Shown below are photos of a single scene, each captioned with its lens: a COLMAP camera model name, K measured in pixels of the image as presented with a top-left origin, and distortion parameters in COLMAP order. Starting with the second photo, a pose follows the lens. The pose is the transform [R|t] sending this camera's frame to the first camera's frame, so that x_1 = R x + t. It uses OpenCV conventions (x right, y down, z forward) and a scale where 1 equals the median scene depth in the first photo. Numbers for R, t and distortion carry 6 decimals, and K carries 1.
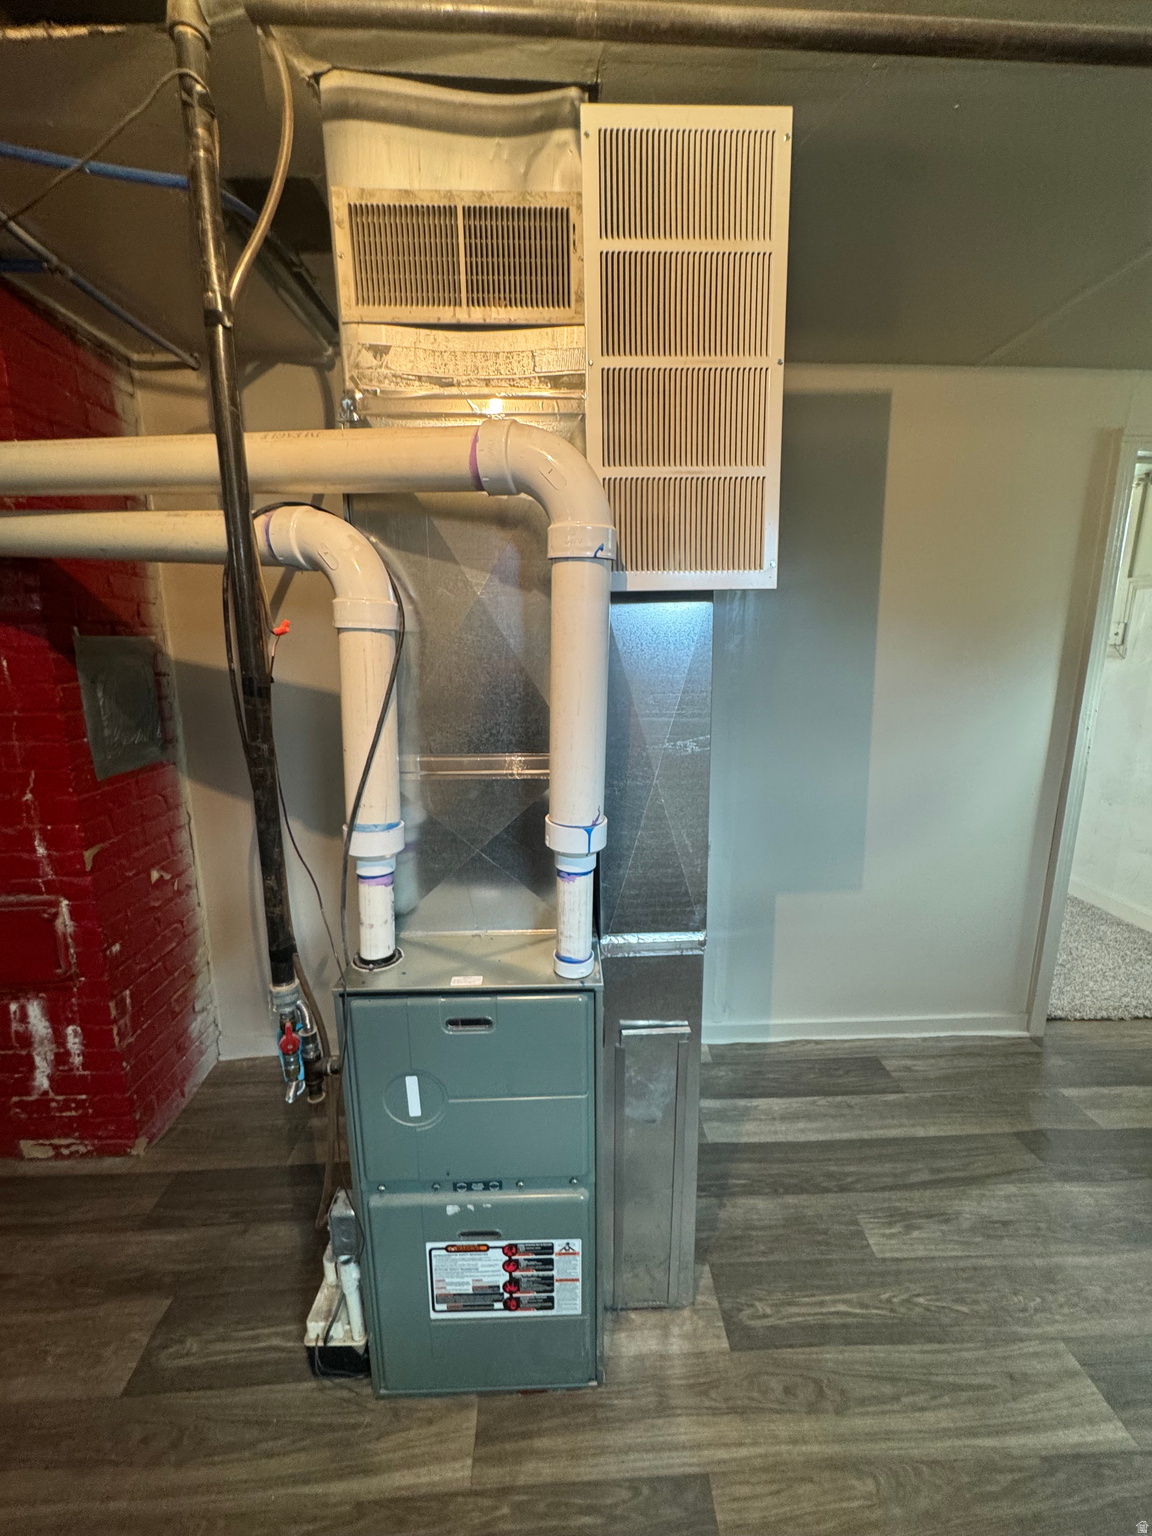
lens RADIAL K [[615.0, 0, 581.3], [0, 615.0, 765.8], [0, 0, 1]] dist [-0.004055, 0.000614]
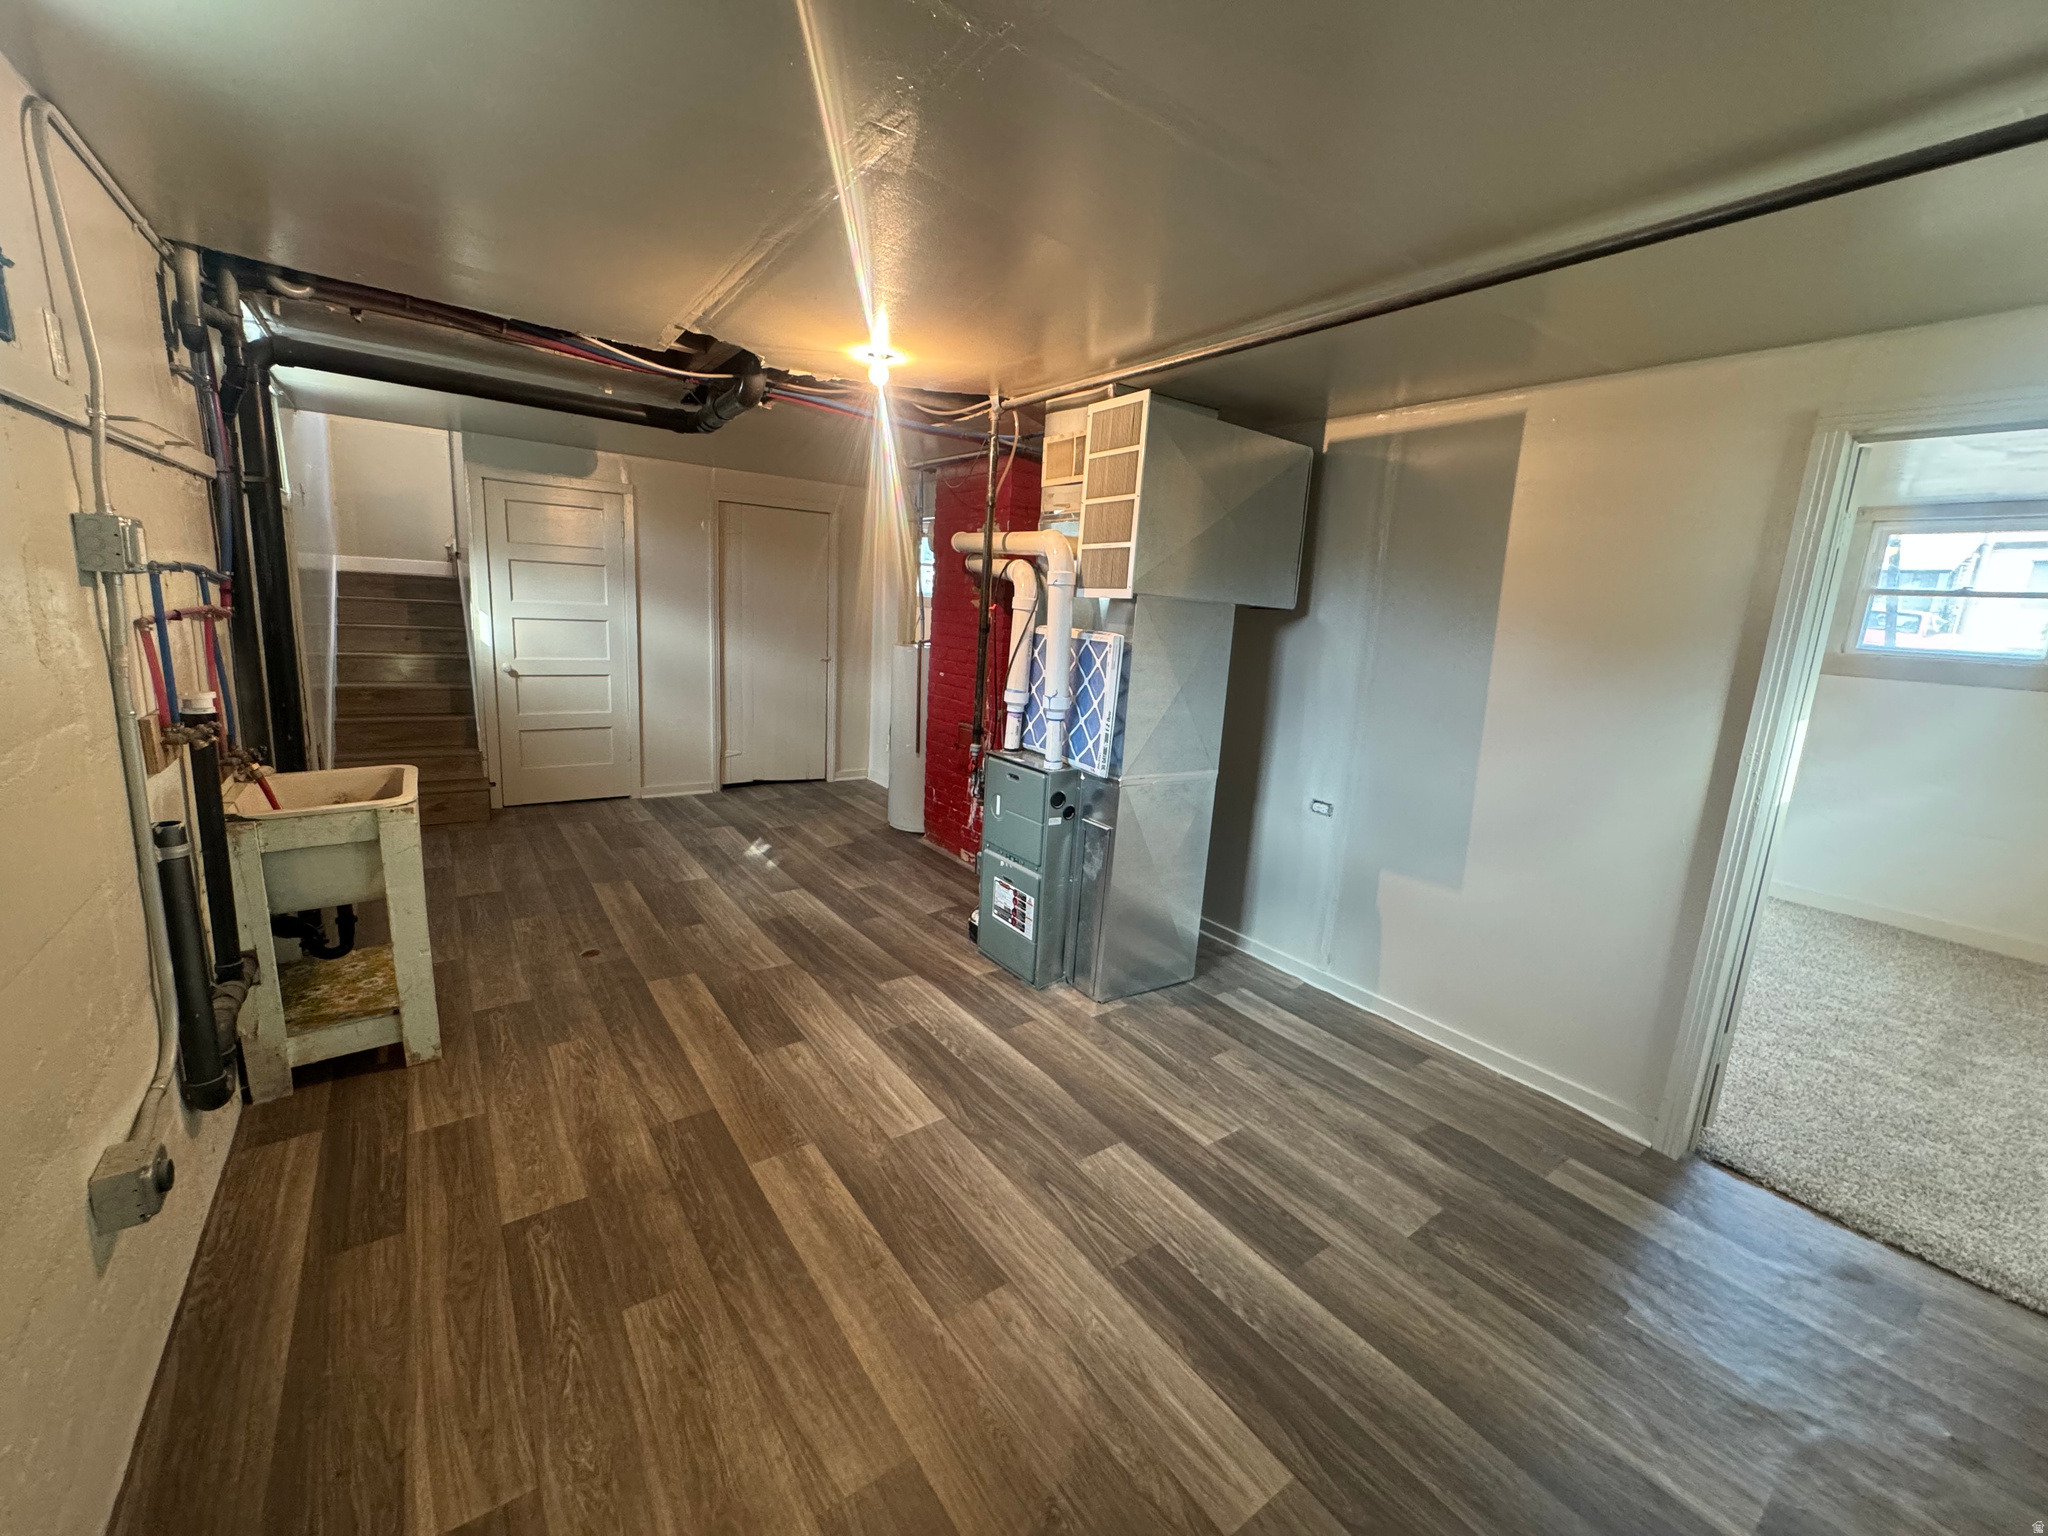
lens RADIAL K [[820.1, 0, 1033.1], [0, 820.1, 757.0], [0, 0, 1]] dist [-0.004055, 0.000614]
pose [[0.555594, 0.186663, -0.810230, 1.706273], [-0.221228, 0.972534, 0.072353, 0.072885], [0.801482, 0.139046, 0.581630, -0.554145]]
